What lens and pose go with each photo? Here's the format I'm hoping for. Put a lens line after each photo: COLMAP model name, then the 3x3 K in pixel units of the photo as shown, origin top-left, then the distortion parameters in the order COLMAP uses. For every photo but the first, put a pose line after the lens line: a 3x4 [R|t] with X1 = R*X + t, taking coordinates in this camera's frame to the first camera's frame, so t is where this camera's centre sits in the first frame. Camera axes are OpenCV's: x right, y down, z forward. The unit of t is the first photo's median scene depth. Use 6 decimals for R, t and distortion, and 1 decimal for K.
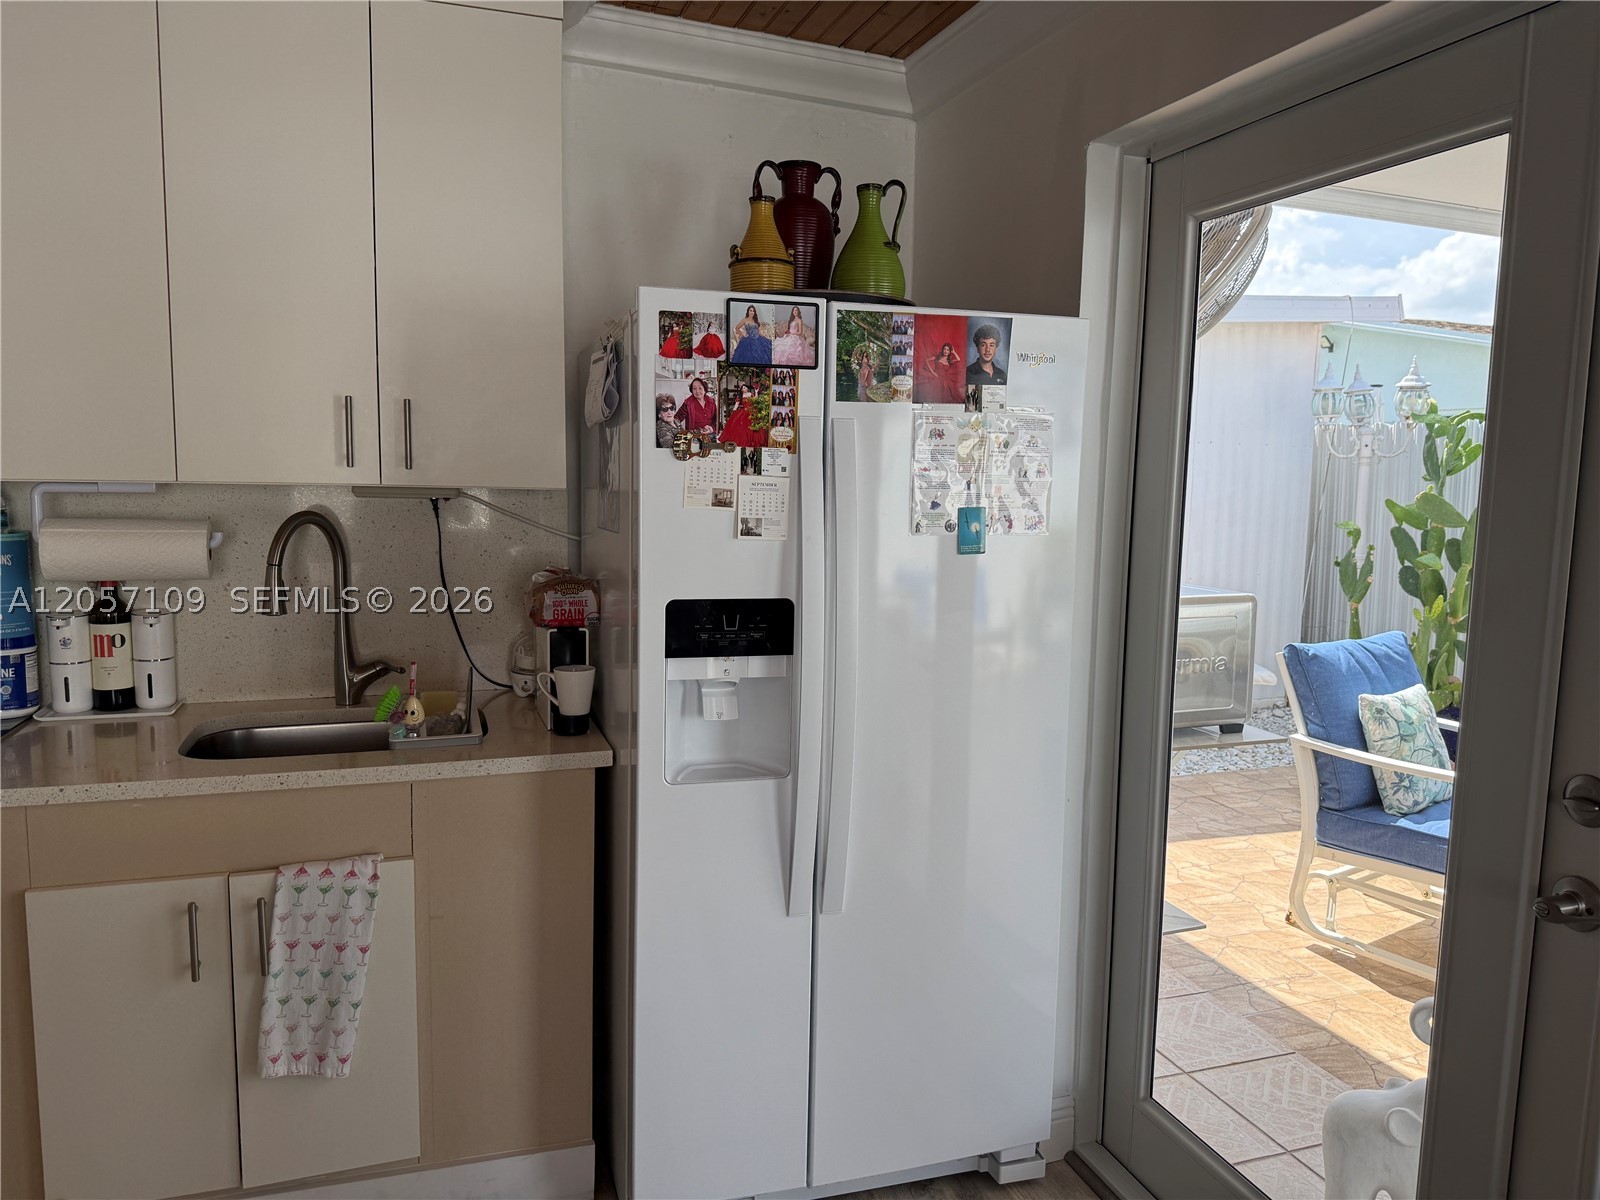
lens RADIAL K [[1113.2, 0, 800.1], [0, 1113.2, 595.6], [0, 0, 1]] dist [0.201170, -0.420549]
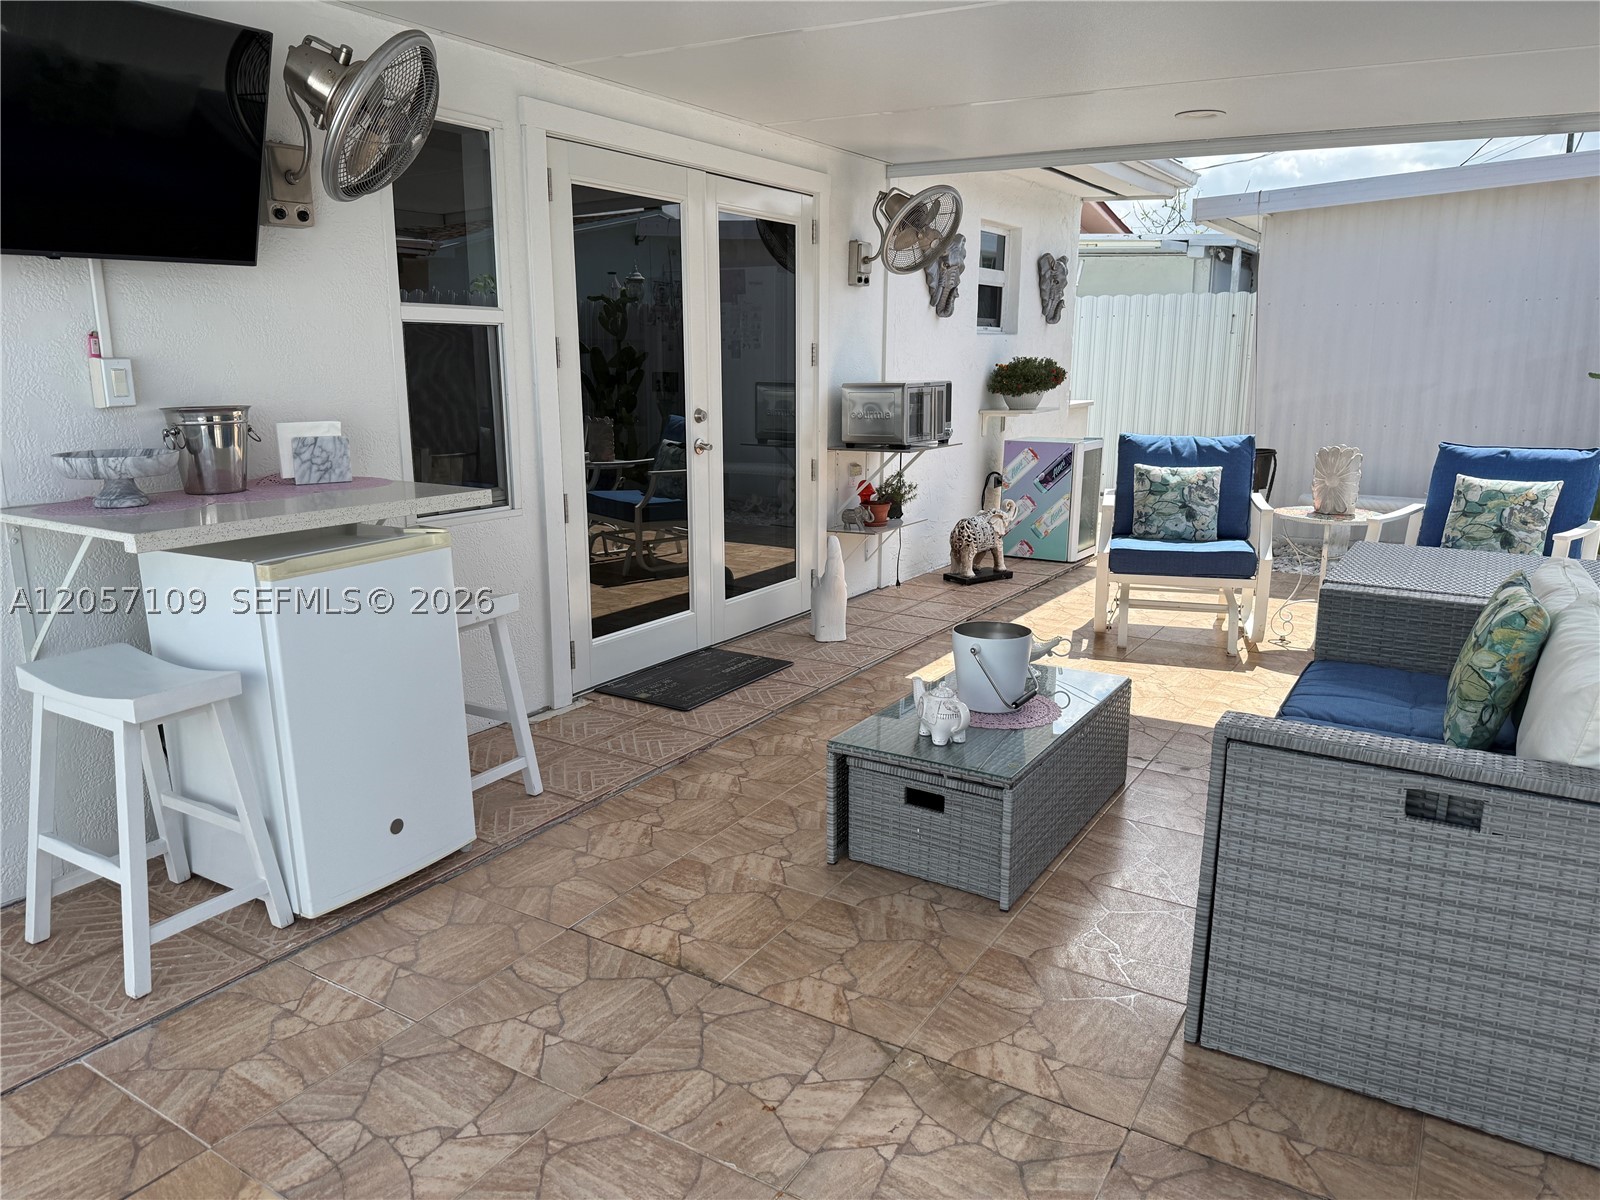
lens RADIAL K [[1117.5, 0, 794.5], [0, 1117.5, 599.4], [0, 0, 1]] dist [0.106260, -0.166101]
pose [[0.619337, 0.151183, -0.770432, 1.406977], [-0.077535, 0.988266, 0.131601, 0.100515], [0.781287, -0.021770, 0.623792, -0.364333]]
